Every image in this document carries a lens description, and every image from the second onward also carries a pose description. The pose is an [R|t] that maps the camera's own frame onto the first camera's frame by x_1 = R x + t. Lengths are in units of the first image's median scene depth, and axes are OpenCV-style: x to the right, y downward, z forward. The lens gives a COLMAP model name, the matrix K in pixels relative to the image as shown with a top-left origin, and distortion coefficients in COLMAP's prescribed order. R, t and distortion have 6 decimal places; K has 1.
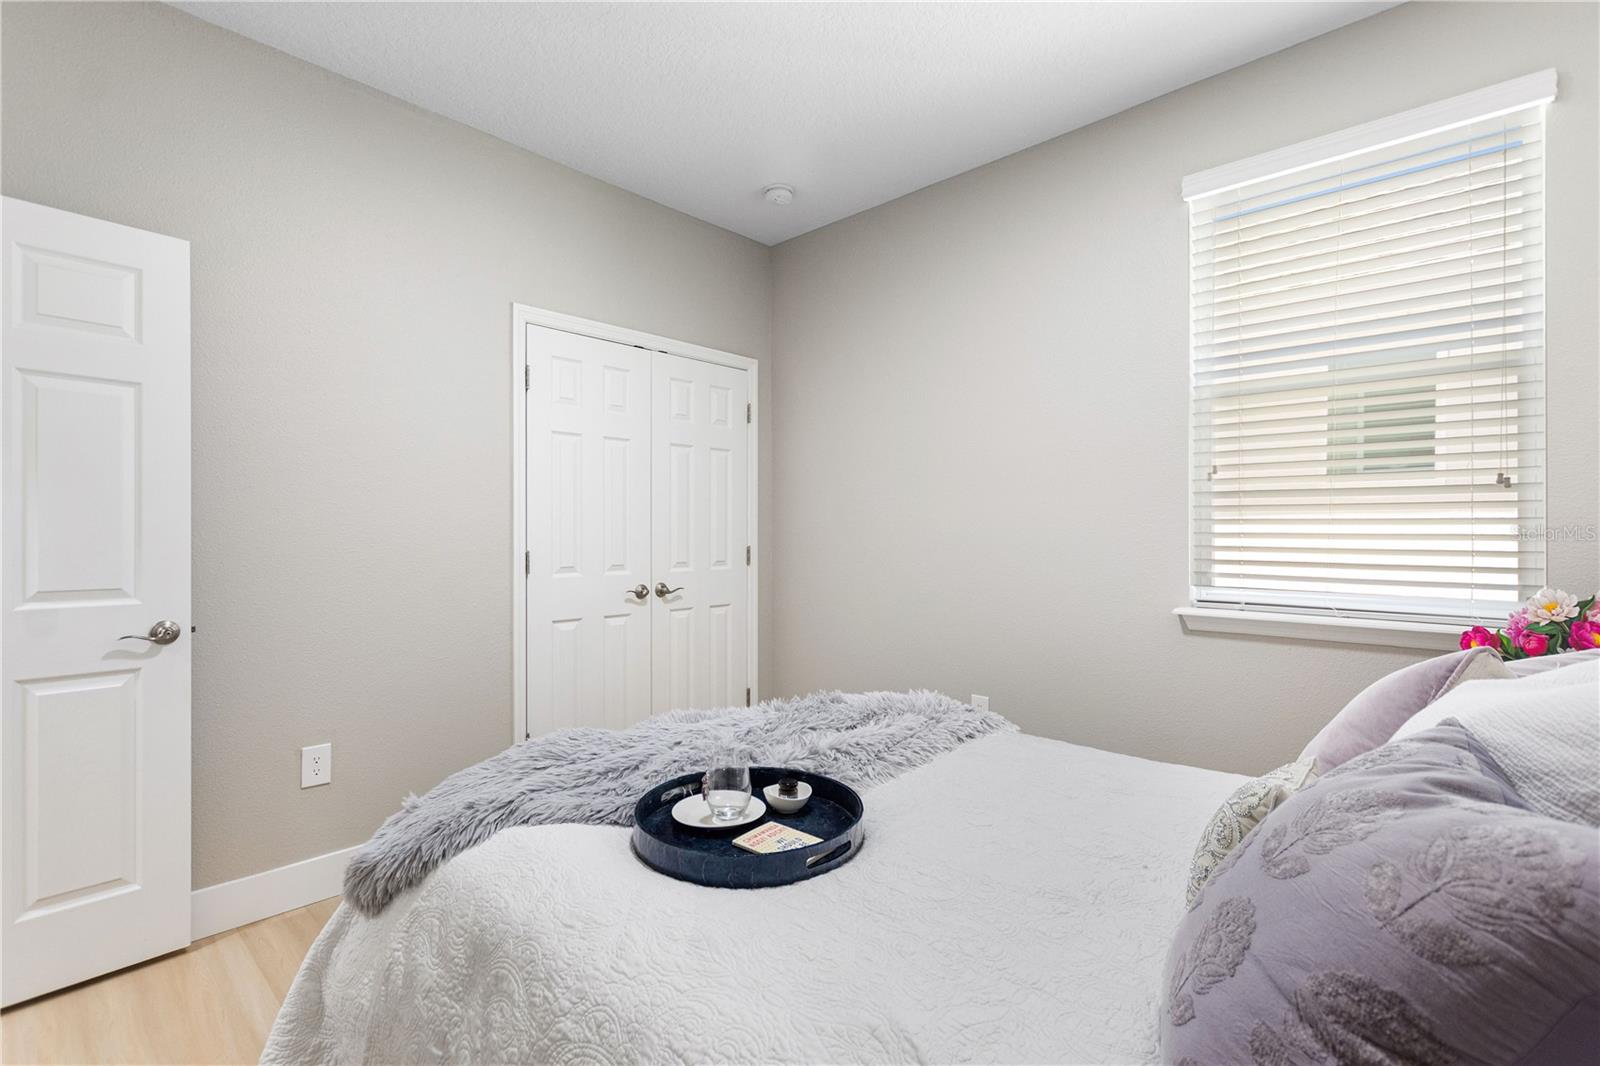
lens RADIAL K [[720.5, 0, 799.0], [0, 720.5, 531.1], [0, 0, 1]] dist [0.003075, 0.000231]
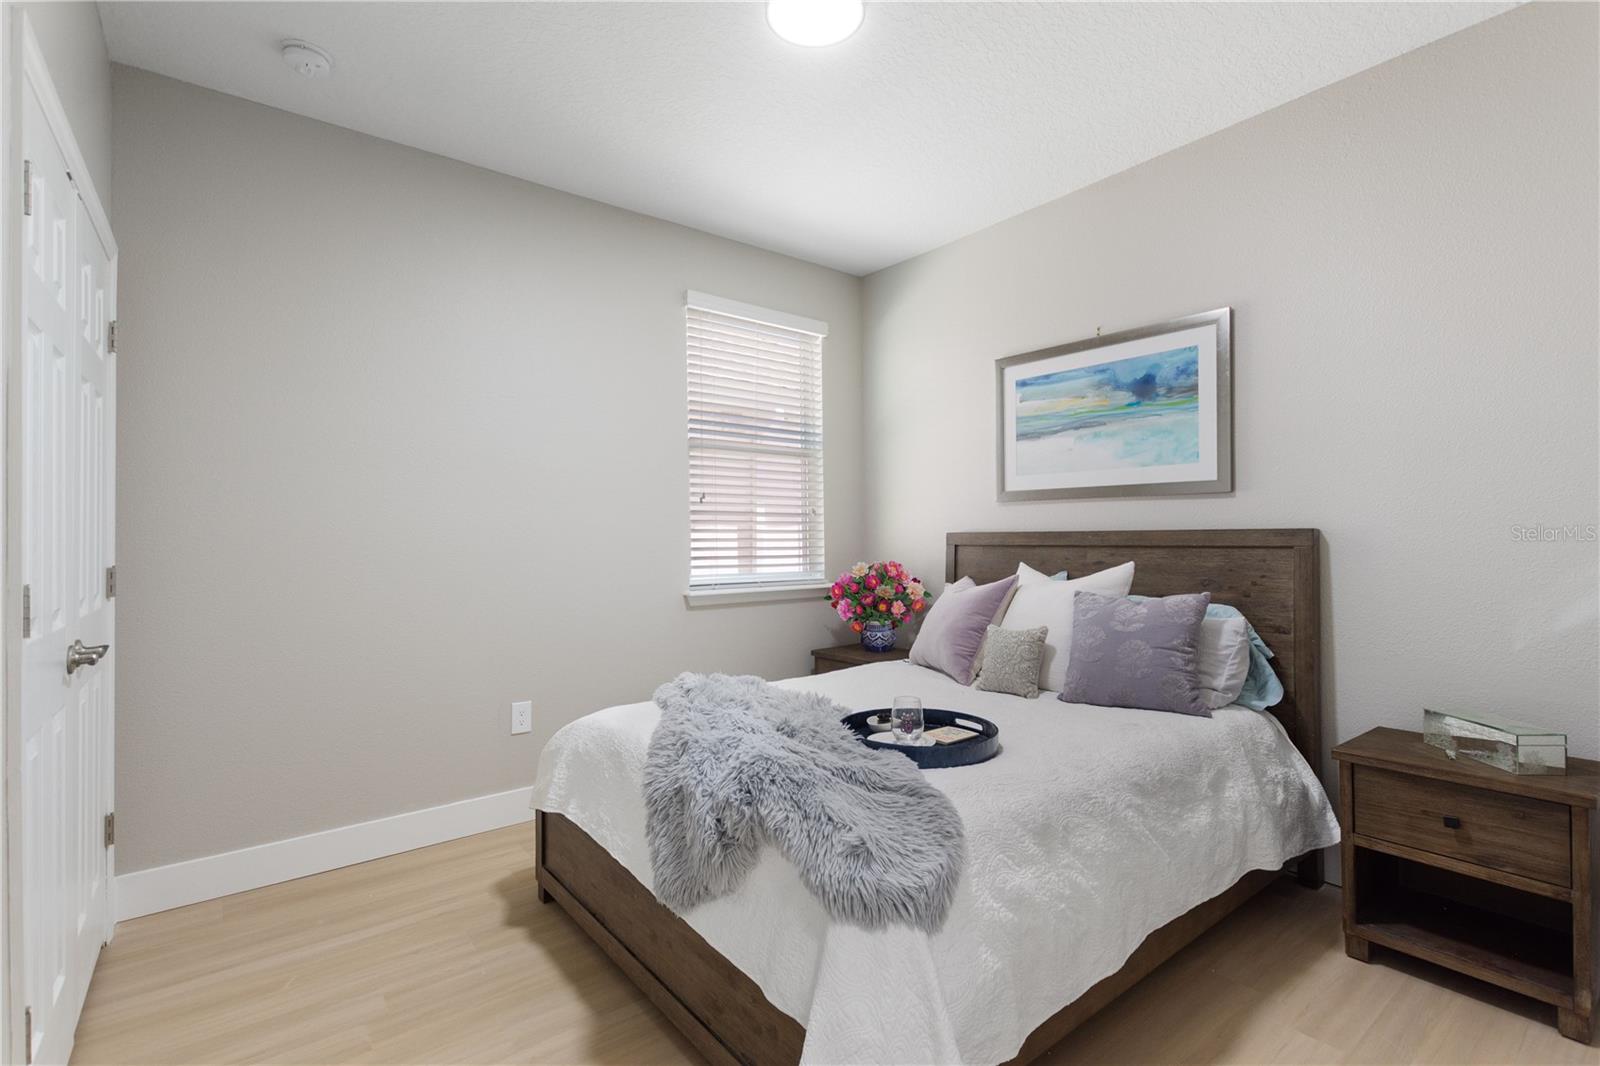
lens RADIAL K [[720.5, 0, 797.8], [0, 720.5, 535.8], [0, 0, 1]] dist [0.003075, 0.000231]
pose [[0.180845, 0.006065, 0.983493, -0.868786], [0.003611, 0.999970, -0.006831, 0.008419], [-0.983505, 0.004787, 0.180817, 0.553620]]
